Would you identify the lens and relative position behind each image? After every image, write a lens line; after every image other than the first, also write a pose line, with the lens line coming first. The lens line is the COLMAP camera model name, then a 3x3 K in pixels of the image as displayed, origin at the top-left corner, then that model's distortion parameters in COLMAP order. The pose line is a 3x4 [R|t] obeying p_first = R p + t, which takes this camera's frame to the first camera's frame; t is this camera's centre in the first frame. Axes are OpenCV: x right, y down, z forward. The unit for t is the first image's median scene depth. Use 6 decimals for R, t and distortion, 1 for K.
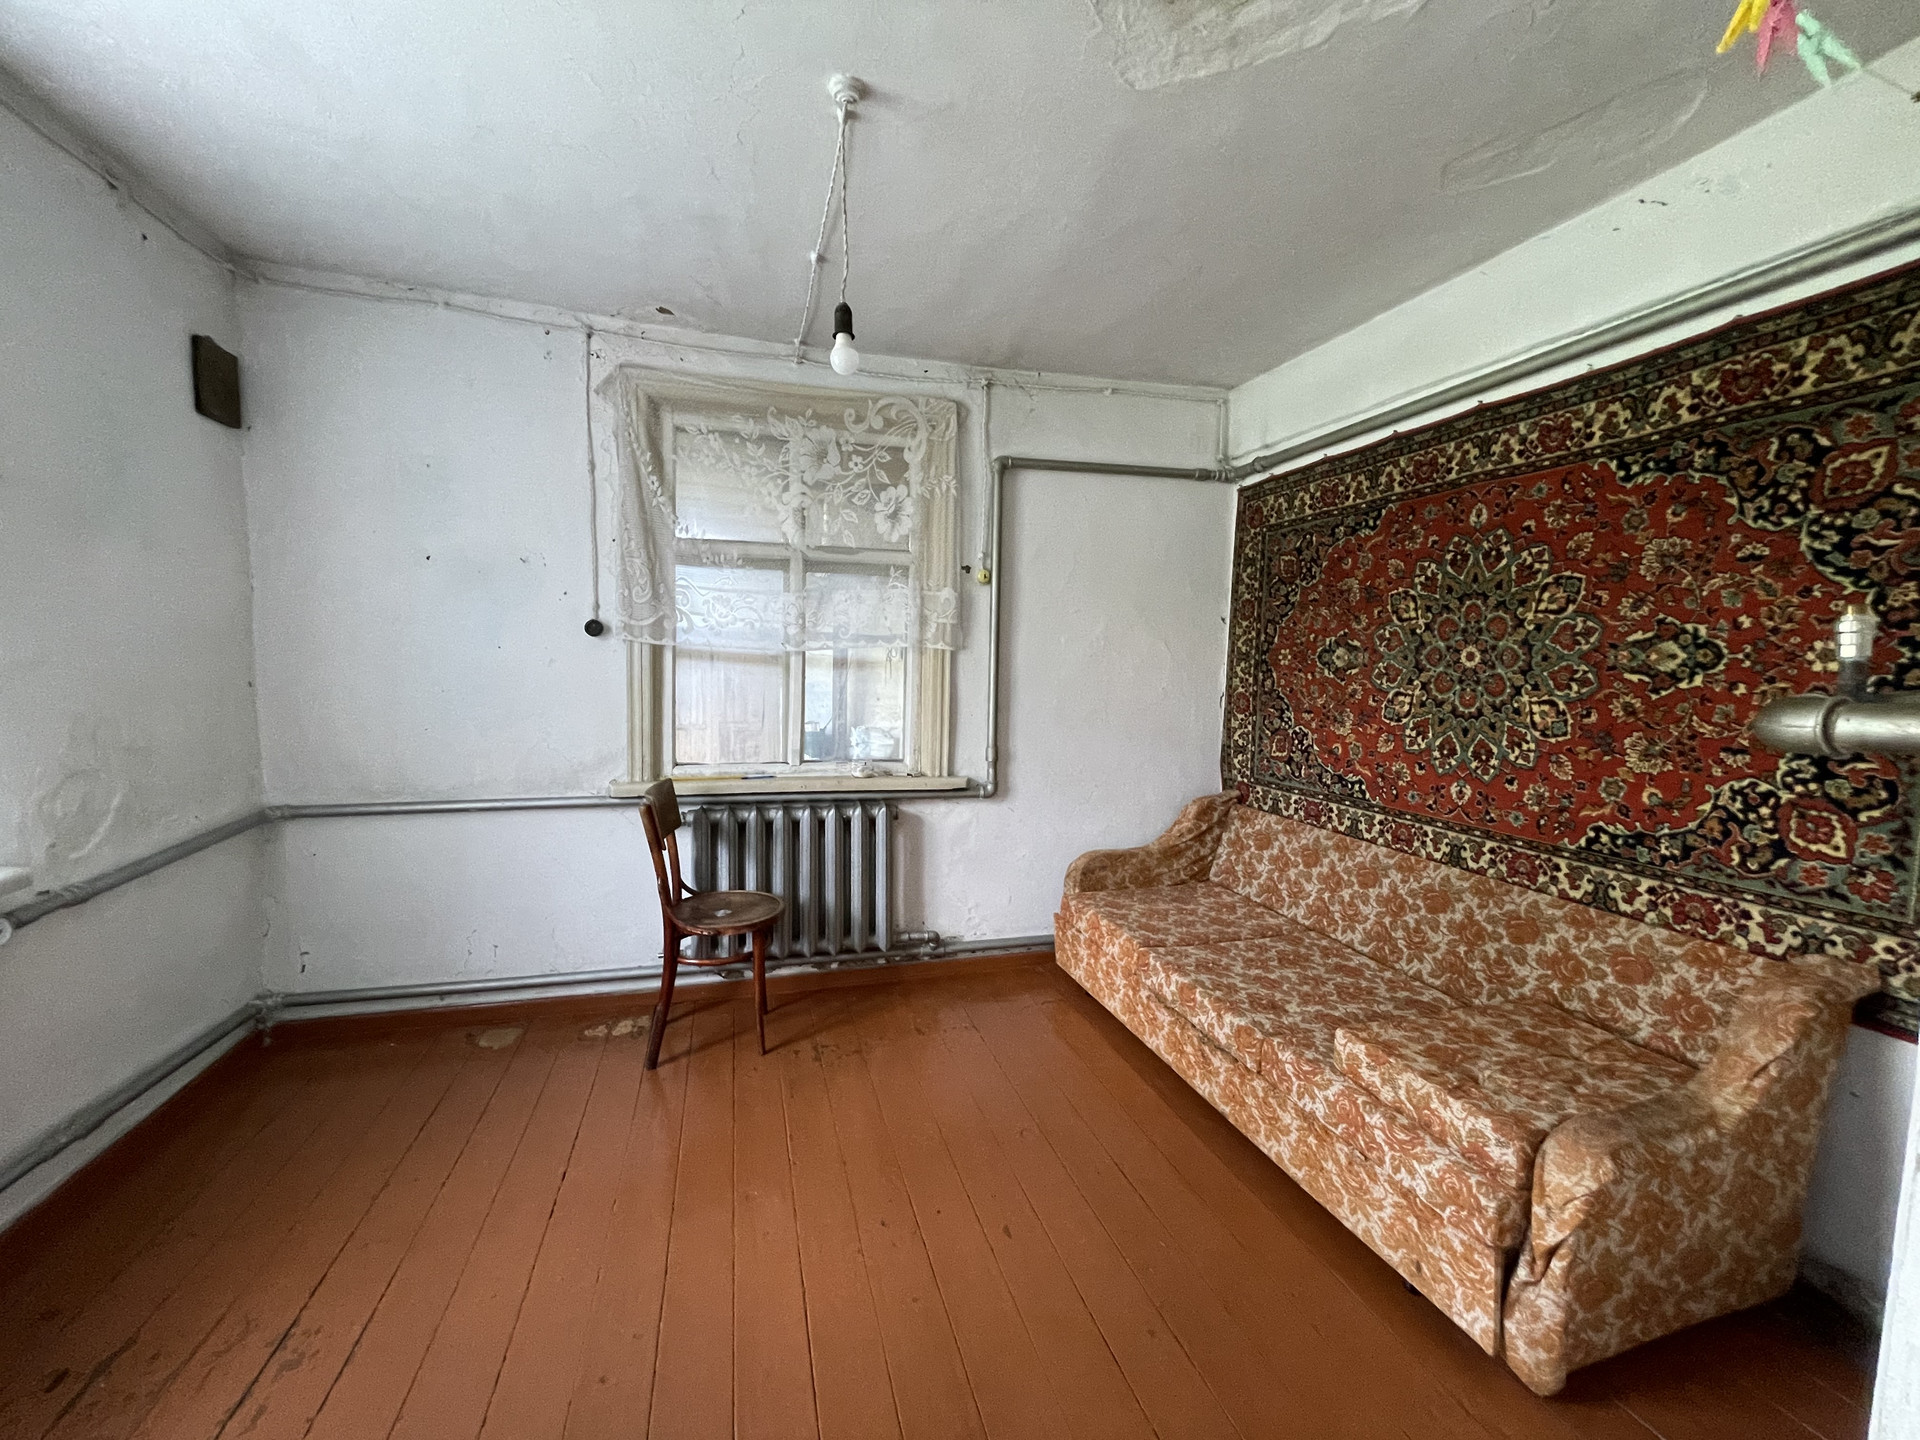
lens RADIAL K [[775.2, 0, 960.0], [0, 775.2, 720.0], [0, 0, 1]] dist [0.000840, -0.001291]
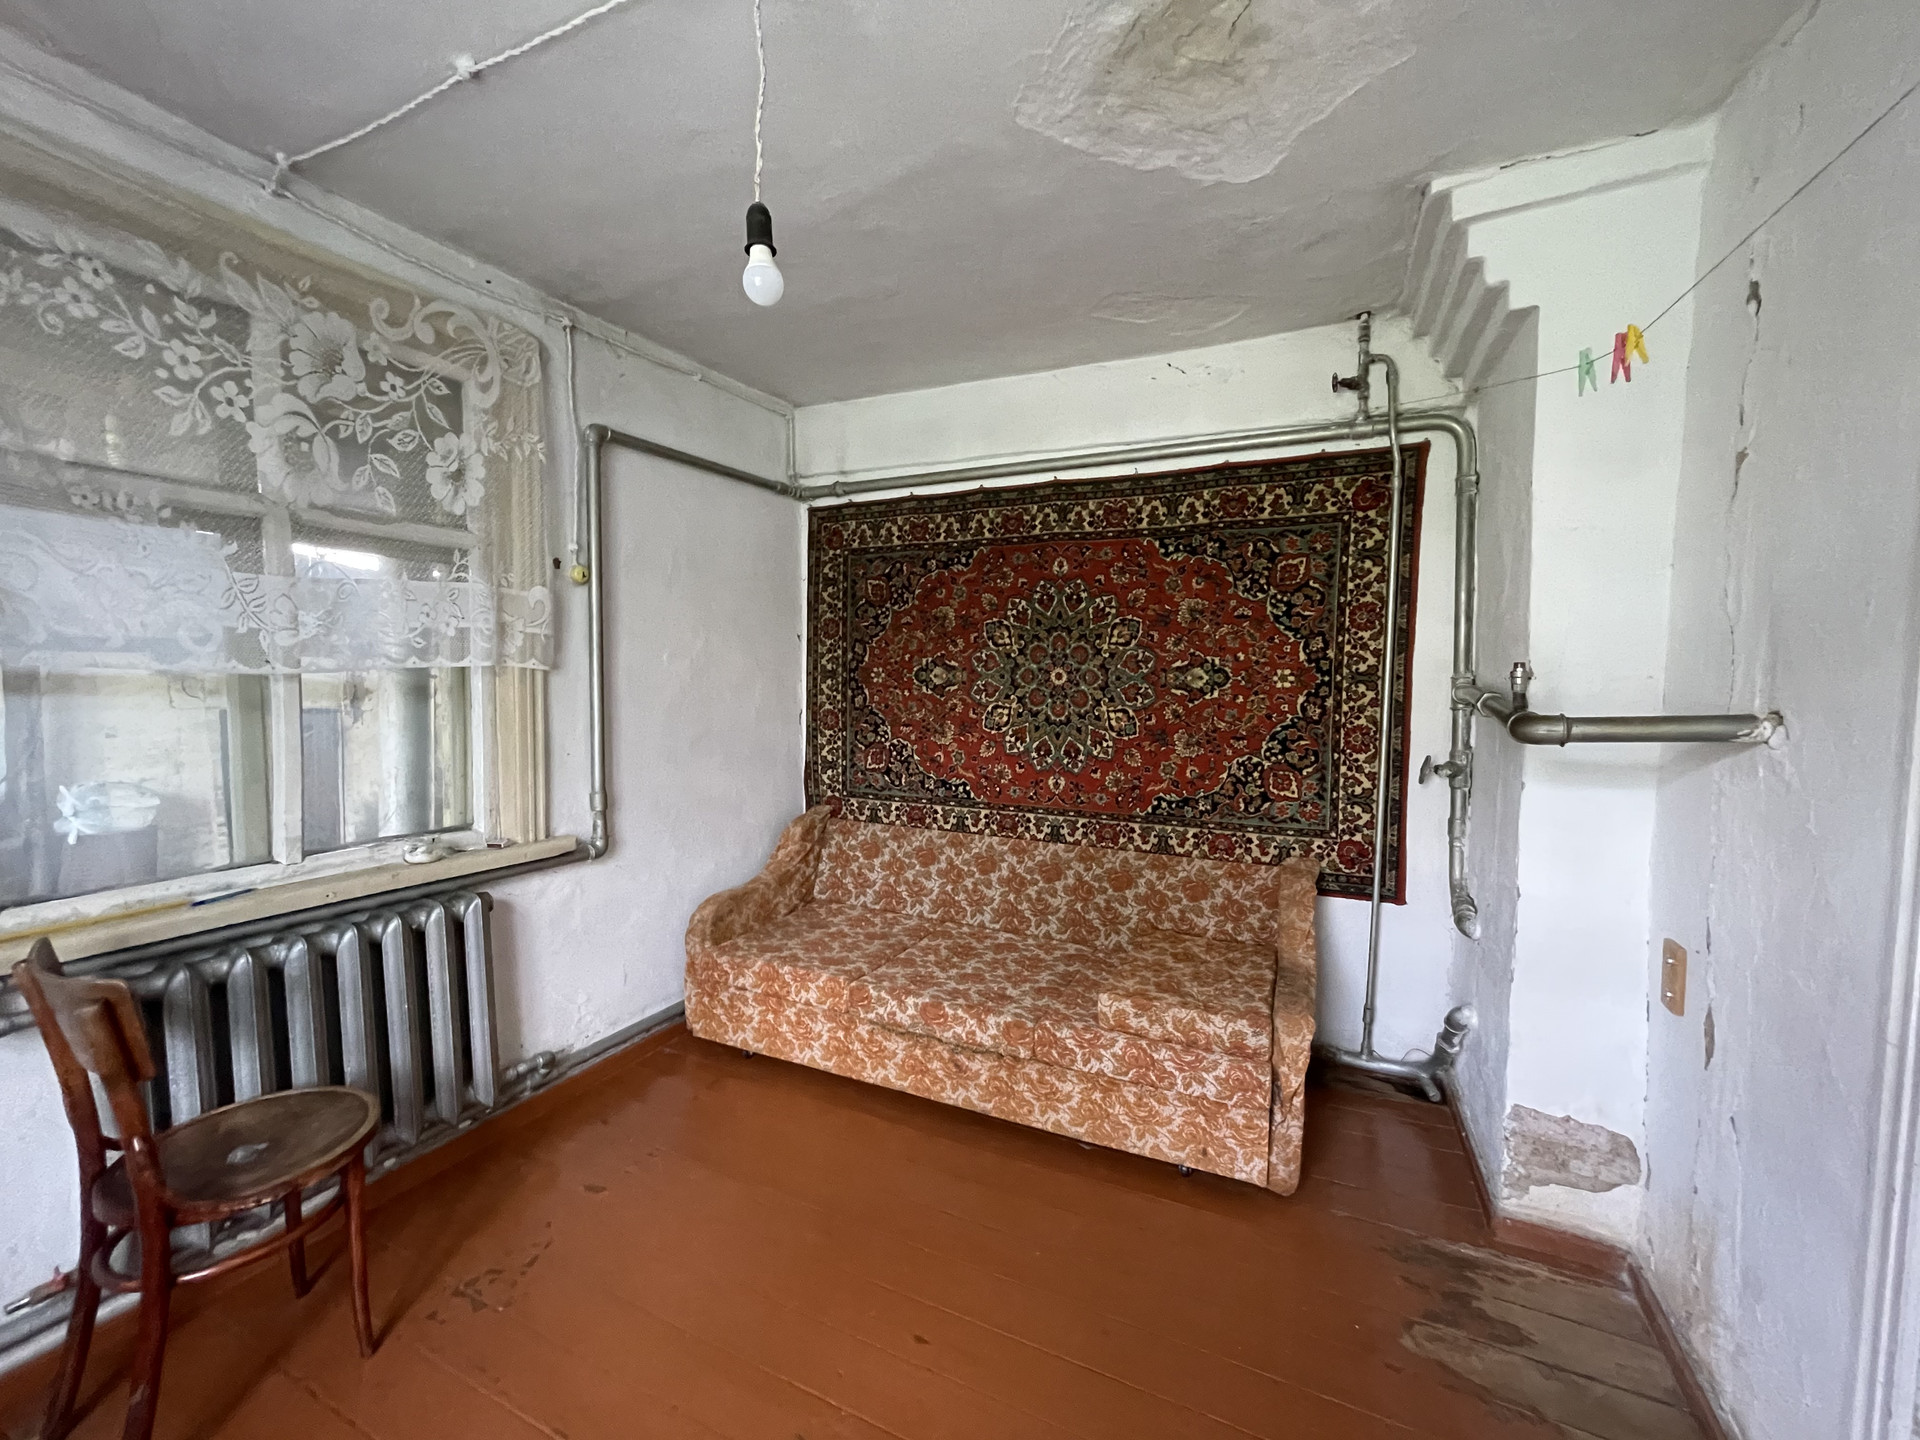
lens RADIAL K [[775.2, 0, 960.0], [0, 775.2, 720.0], [0, 0, 1]] dist [0.000840, -0.001291]
pose [[0.666056, -0.052586, 0.744046, -0.419661], [0.057554, 0.998161, 0.019024, -0.045942], [-0.743678, 0.030152, 0.667858, 0.284746]]
